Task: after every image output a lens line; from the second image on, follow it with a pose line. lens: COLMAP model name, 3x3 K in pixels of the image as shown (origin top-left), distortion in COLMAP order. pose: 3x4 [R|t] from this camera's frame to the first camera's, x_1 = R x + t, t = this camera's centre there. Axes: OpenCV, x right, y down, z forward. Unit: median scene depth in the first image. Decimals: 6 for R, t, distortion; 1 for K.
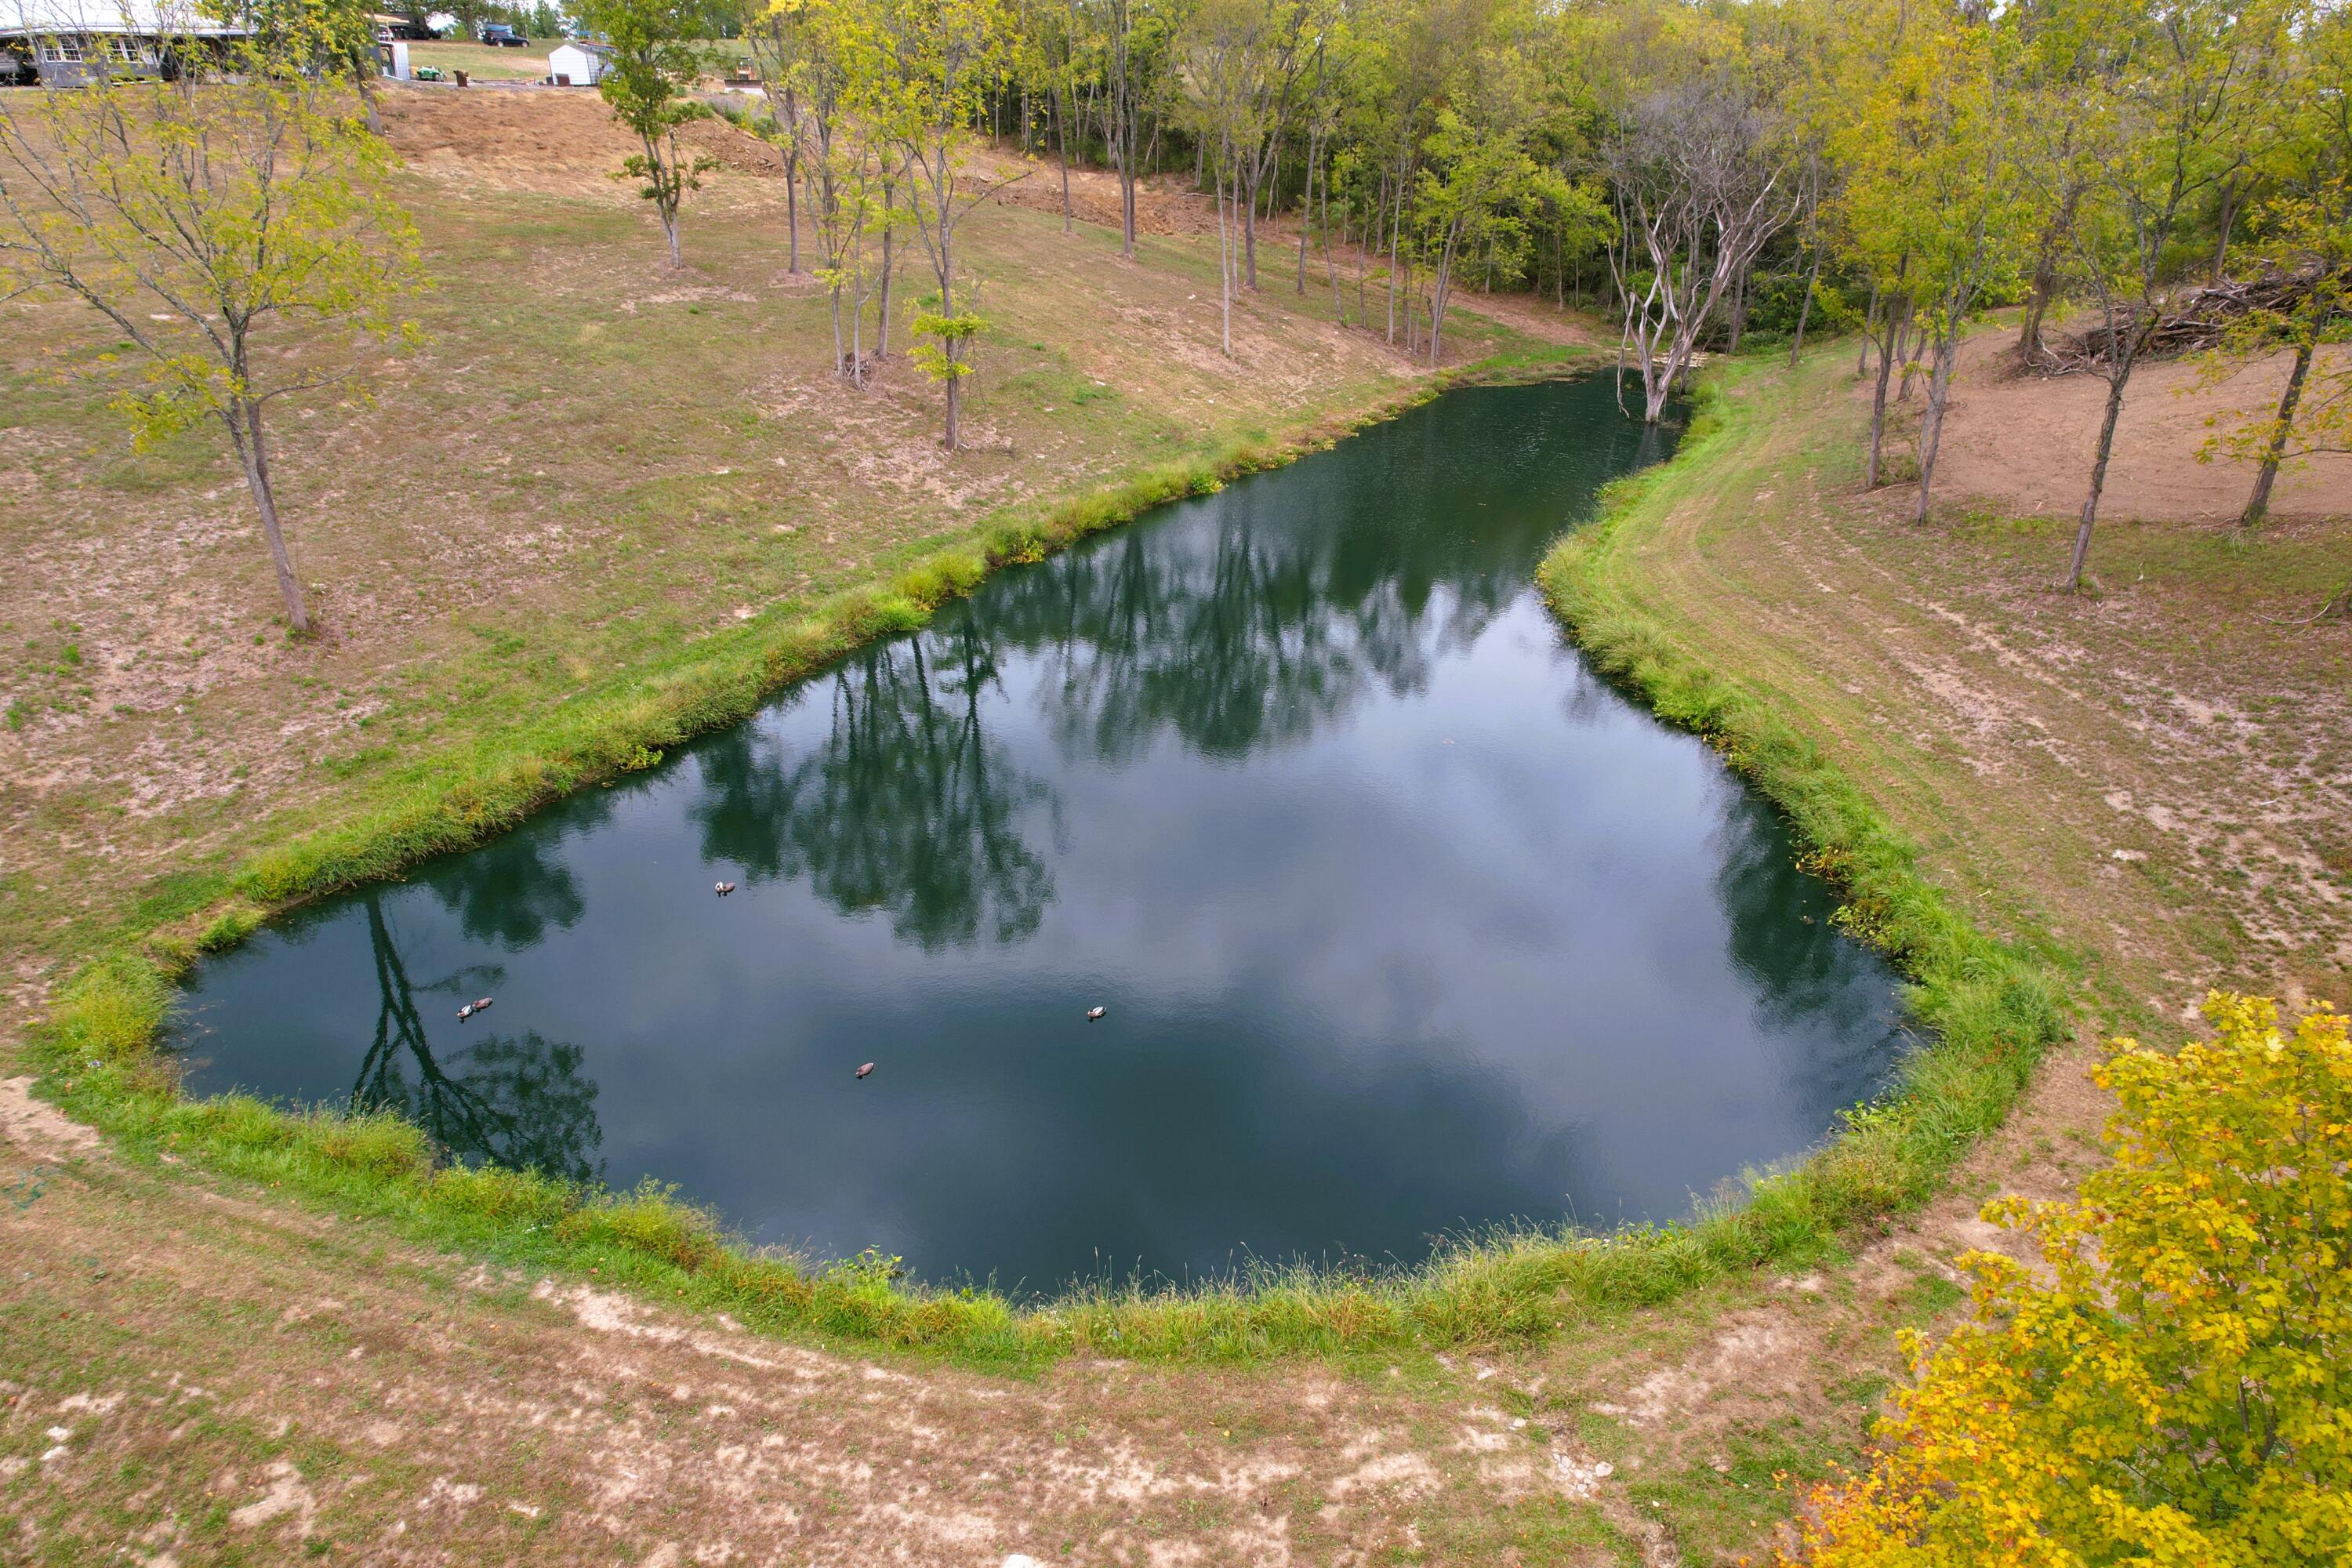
lens RADIAL K [[1506.7, 0, 1178.0], [0, 1506.7, 784.2], [0, 0, 1]] dist [-0.053813, 0.028276]
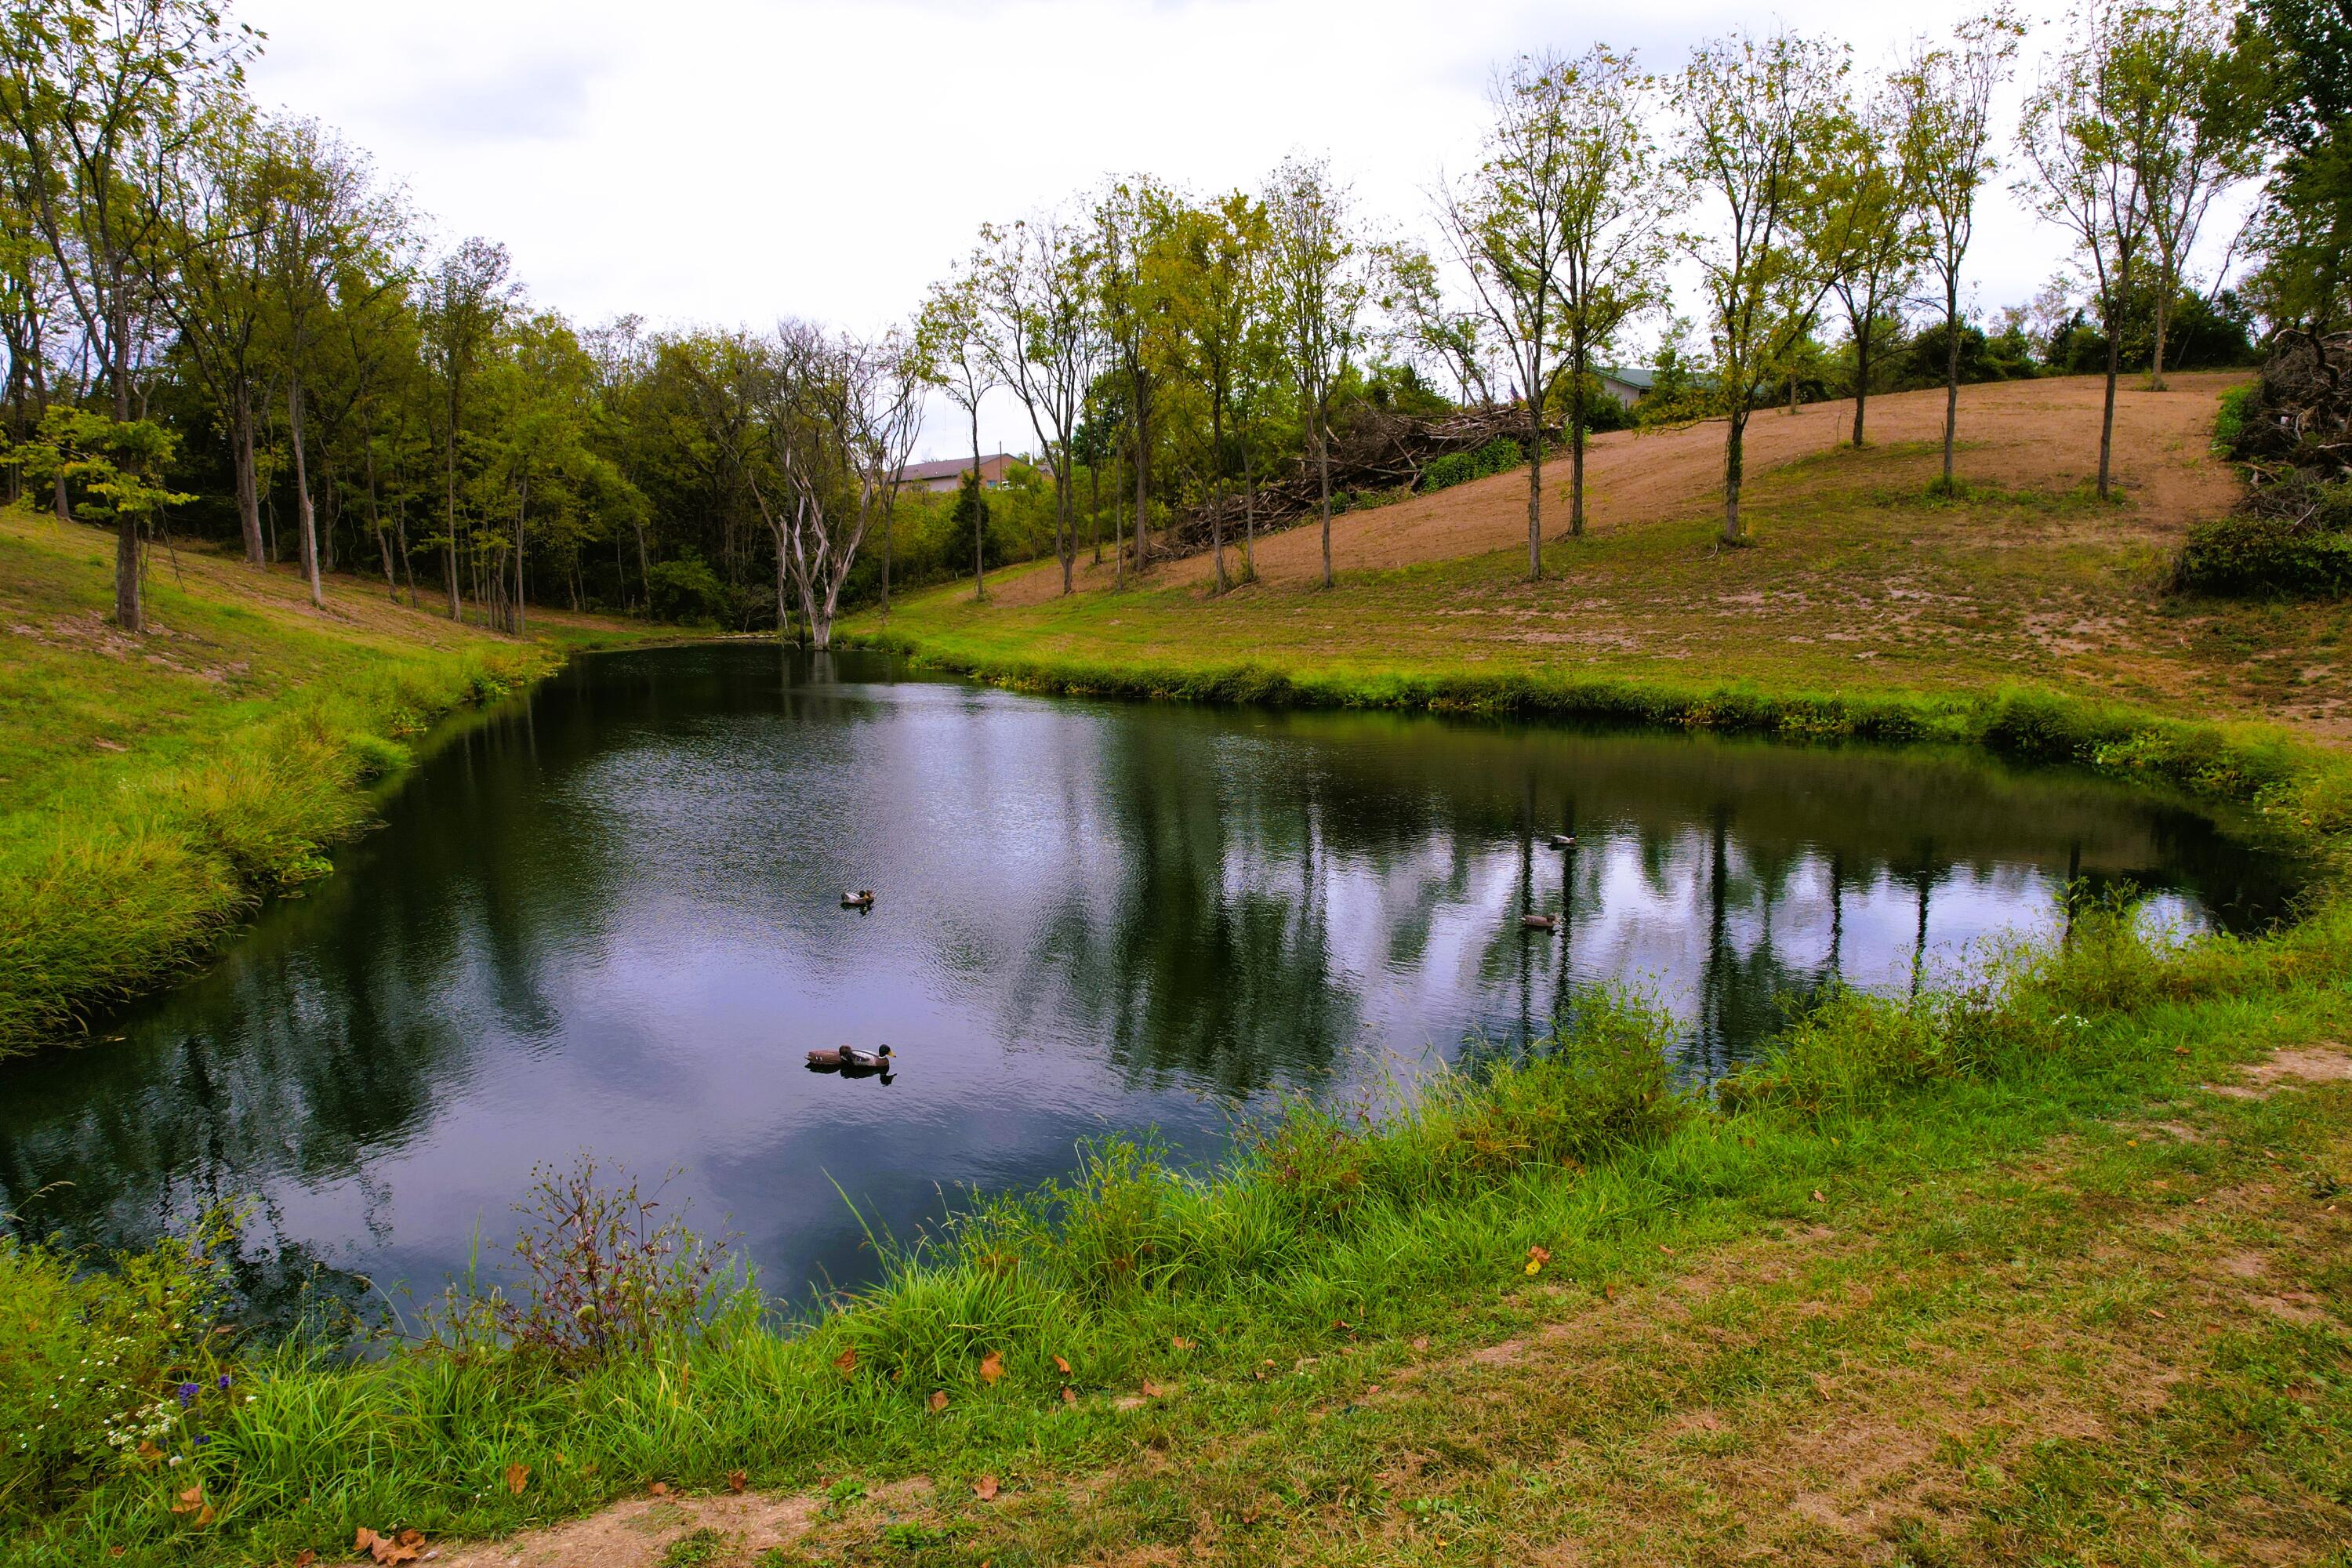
lens RADIAL K [[1506.7, 0, 1172.5], [0, 1506.7, 798.0], [0, 0, 1]] dist [-0.053813, 0.028276]
pose [[0.666801, -0.123699, 0.734898, -0.593931], [0.324895, 0.935733, -0.137285, 0.125313], [-0.670686, 0.330306, 0.664137, 0.540235]]
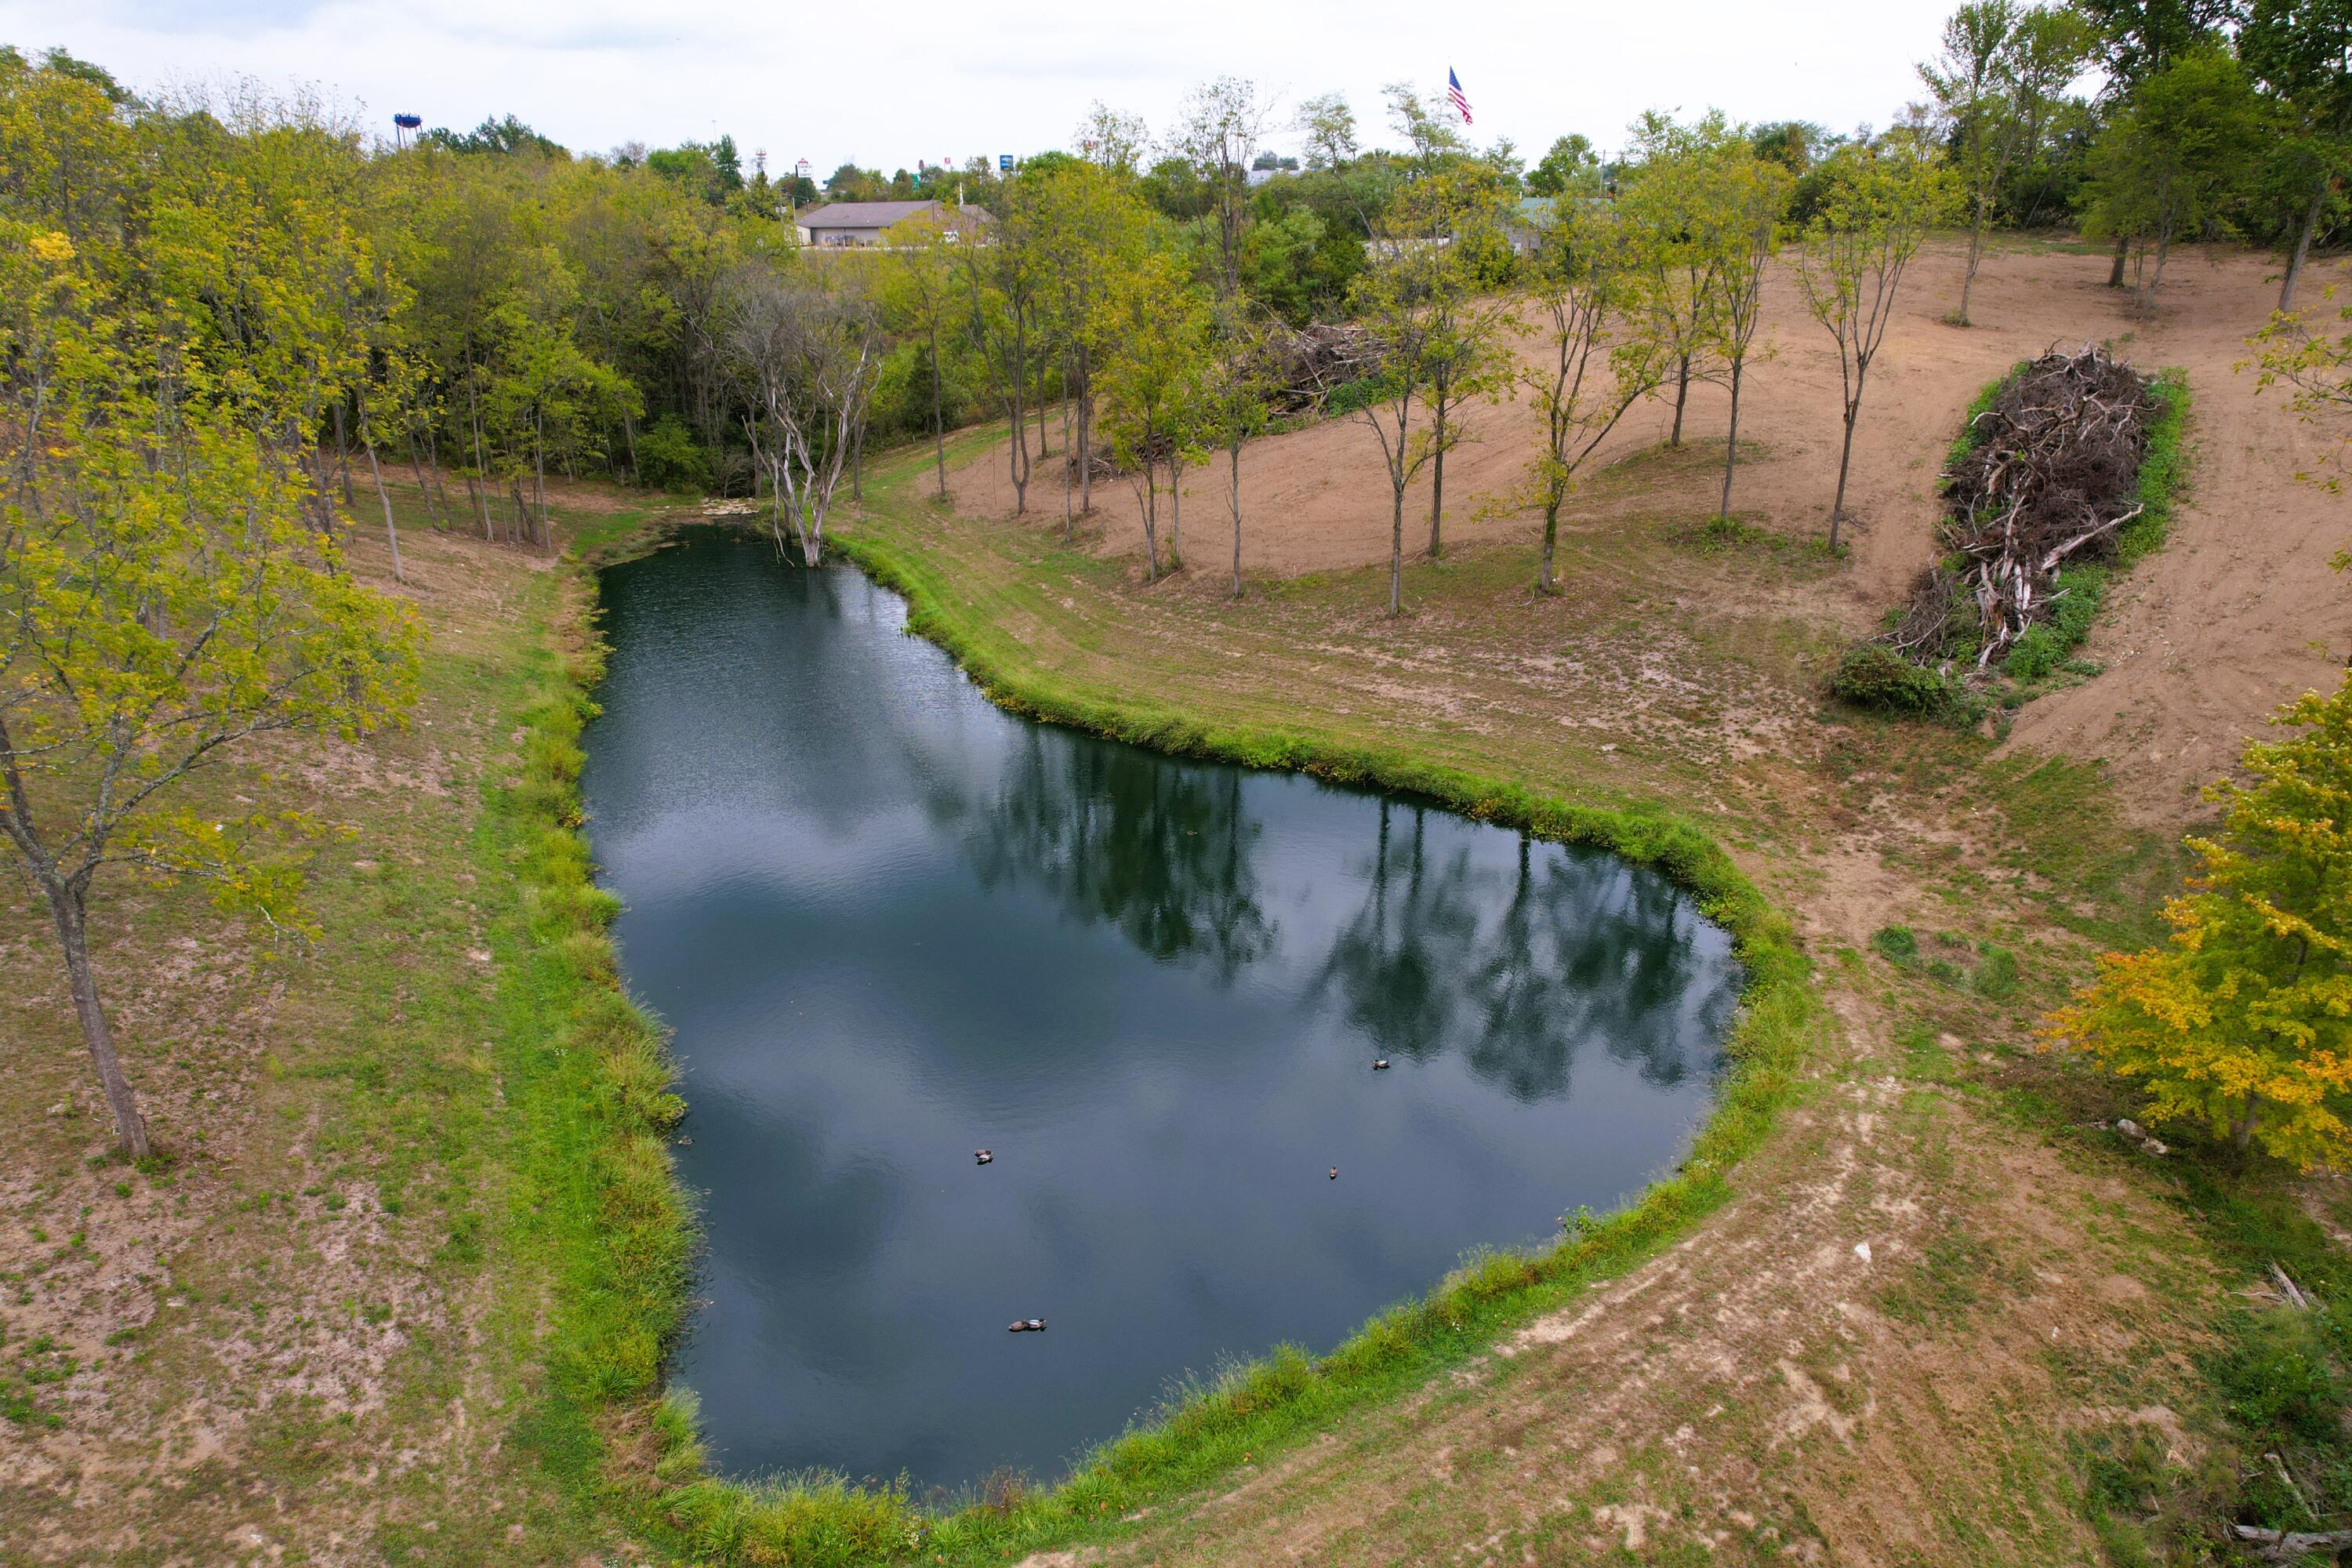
lens RADIAL K [[1506.7, 0, 1173.3], [0, 1506.7, 778.2], [0, 0, 1]] dist [-0.053813, 0.028276]
pose [[0.631863, -0.277900, 0.723548, -0.868028], [0.329866, 0.941169, 0.073417, -0.193637], [-0.701383, 0.192284, 0.686359, 0.138334]]
